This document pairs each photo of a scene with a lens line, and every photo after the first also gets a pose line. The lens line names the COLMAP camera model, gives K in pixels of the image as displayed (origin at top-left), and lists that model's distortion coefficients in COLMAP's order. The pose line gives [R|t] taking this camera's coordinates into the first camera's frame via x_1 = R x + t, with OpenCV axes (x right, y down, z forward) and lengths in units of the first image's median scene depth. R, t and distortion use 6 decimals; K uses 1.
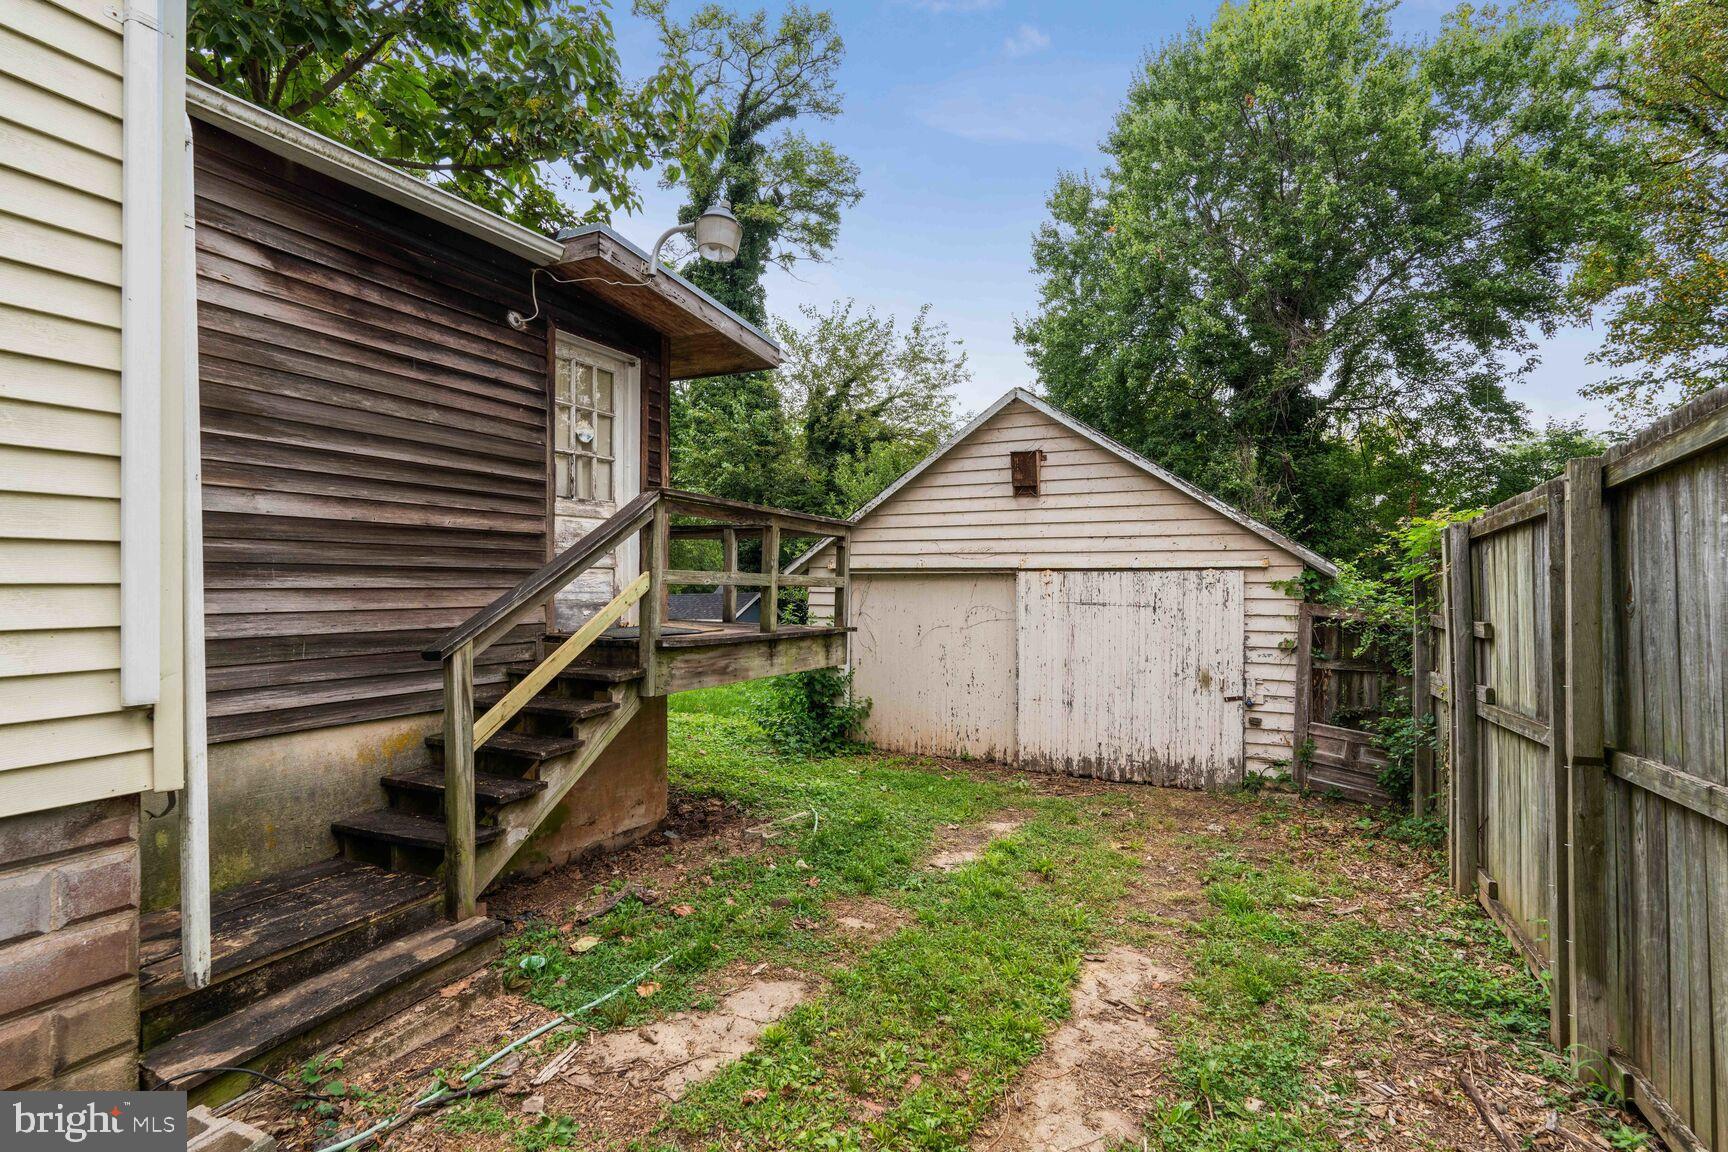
lens RADIAL K [[836.2, 0, 864.4], [0, 836.2, 578.3], [0, 0, 1]] dist [-0.002493, 0.000782]
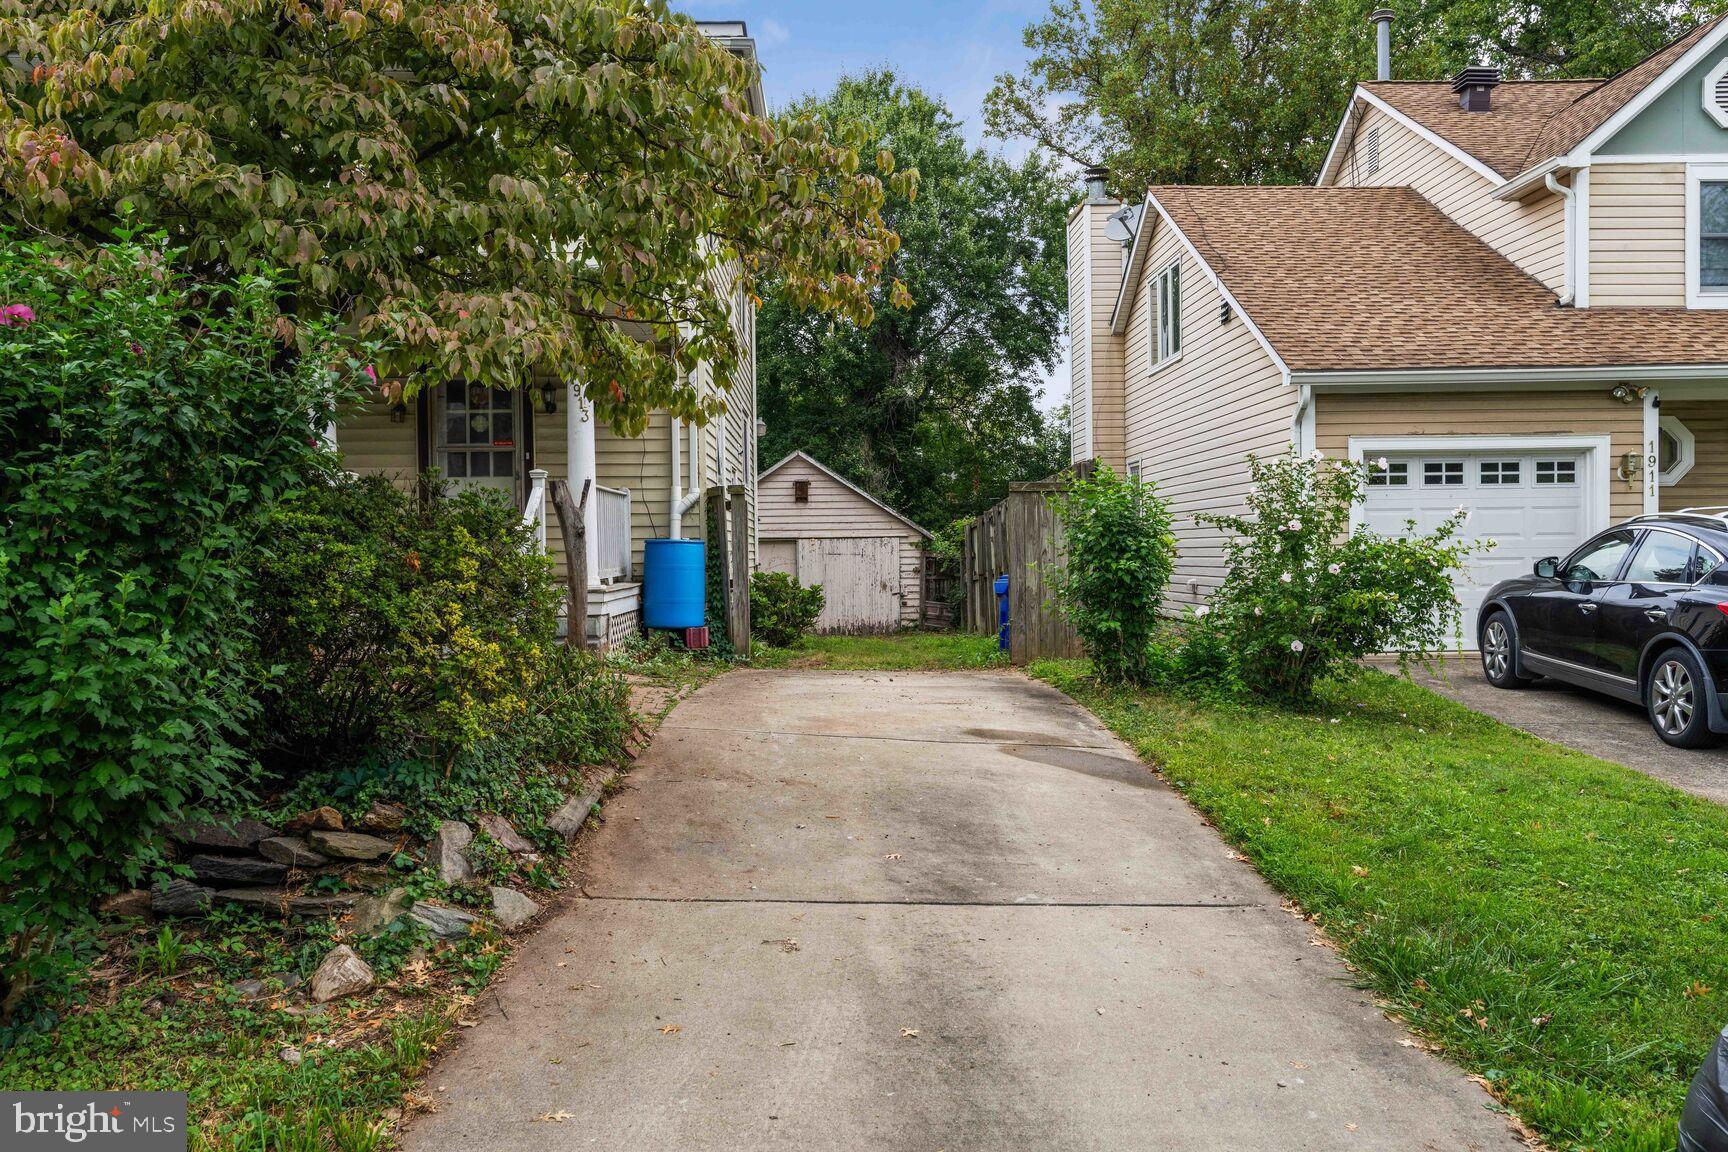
lens RADIAL K [[1373.6, 0, 863.5], [0, 1373.6, 574.9], [0, 0, 1]] dist [0.000493, -0.001296]
pose [[0.887251, -0.024504, 0.460636, -1.232940], [0.014988, 0.999592, 0.024305, -0.000344], [-0.461044, -0.014661, 0.887256, -2.069493]]
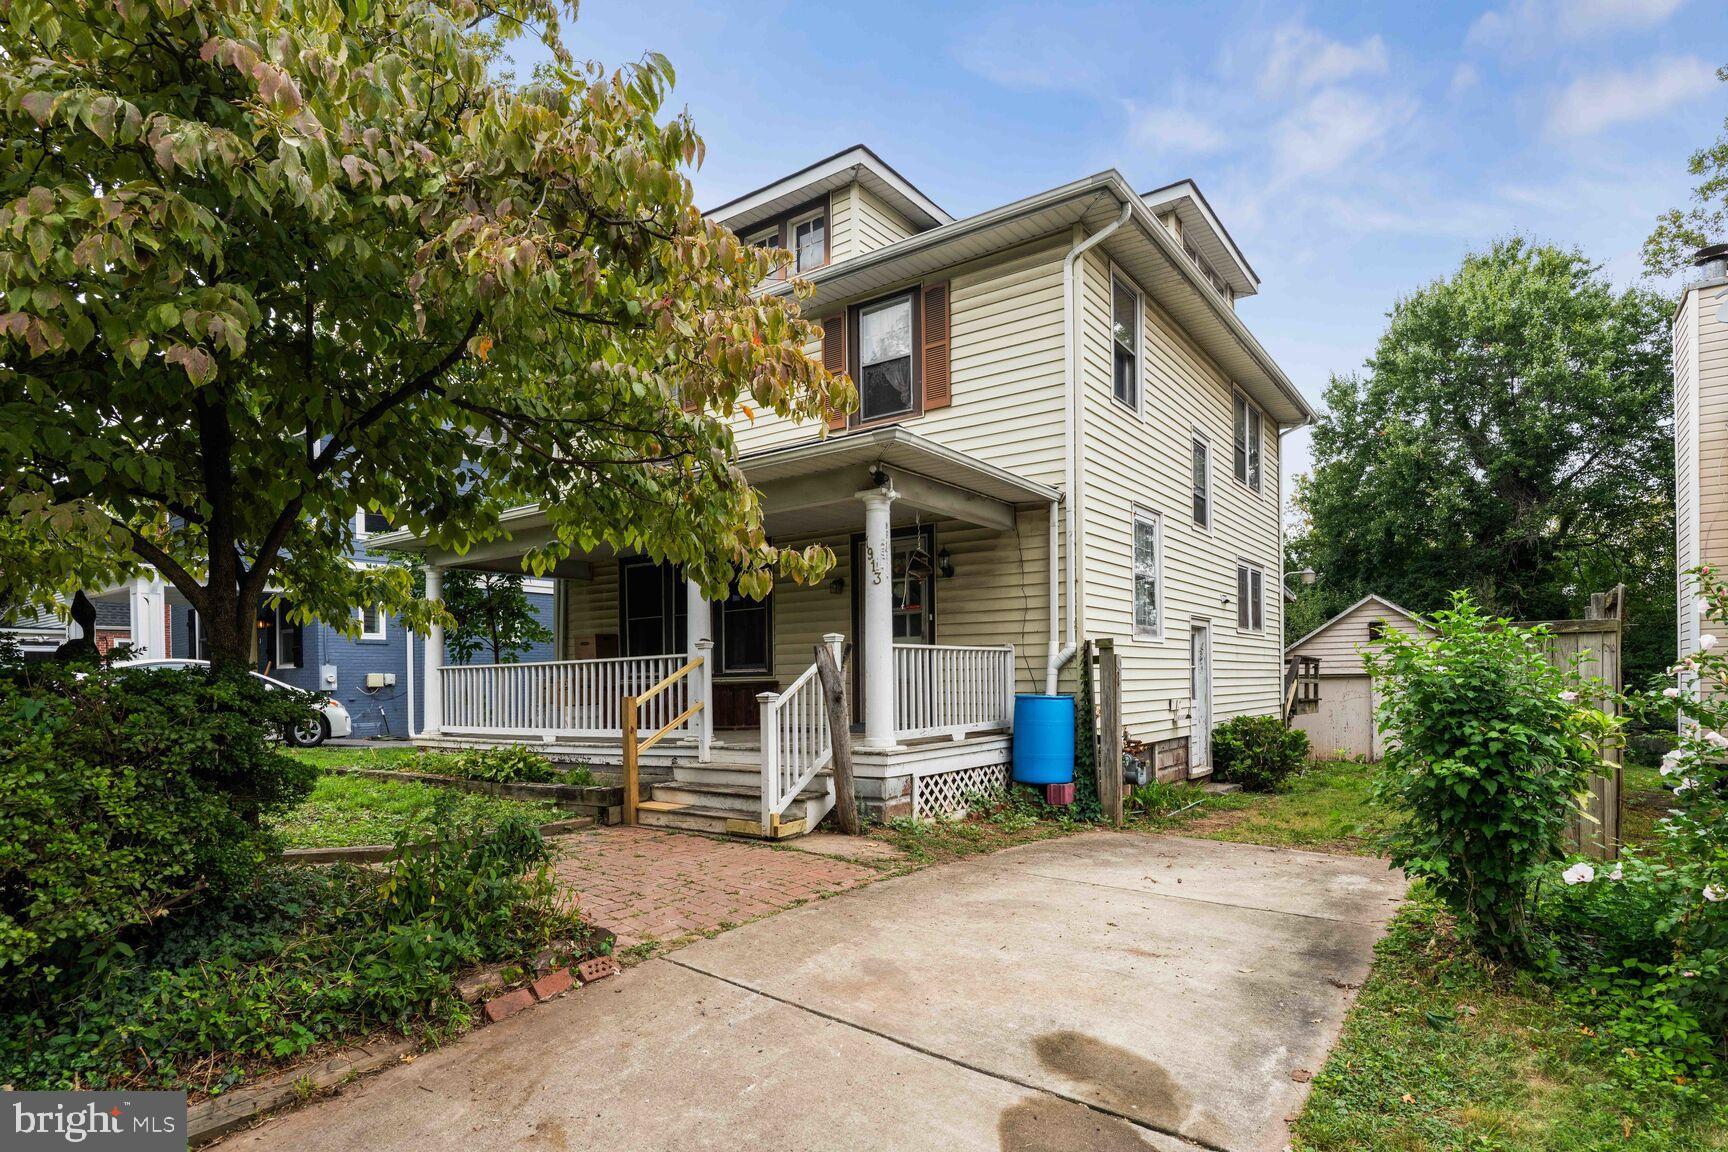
lens RADIAL K [[917.2, 0, 862.0], [0, 917.2, 692.7], [0, 0, 1]] dist [-0.003560, -0.000342]
pose [[0.984491, -0.018403, -0.174469, -0.742307], [0.021295, 0.999665, 0.014719, -0.026786], [0.174140, -0.018206, 0.984553, -1.668820]]
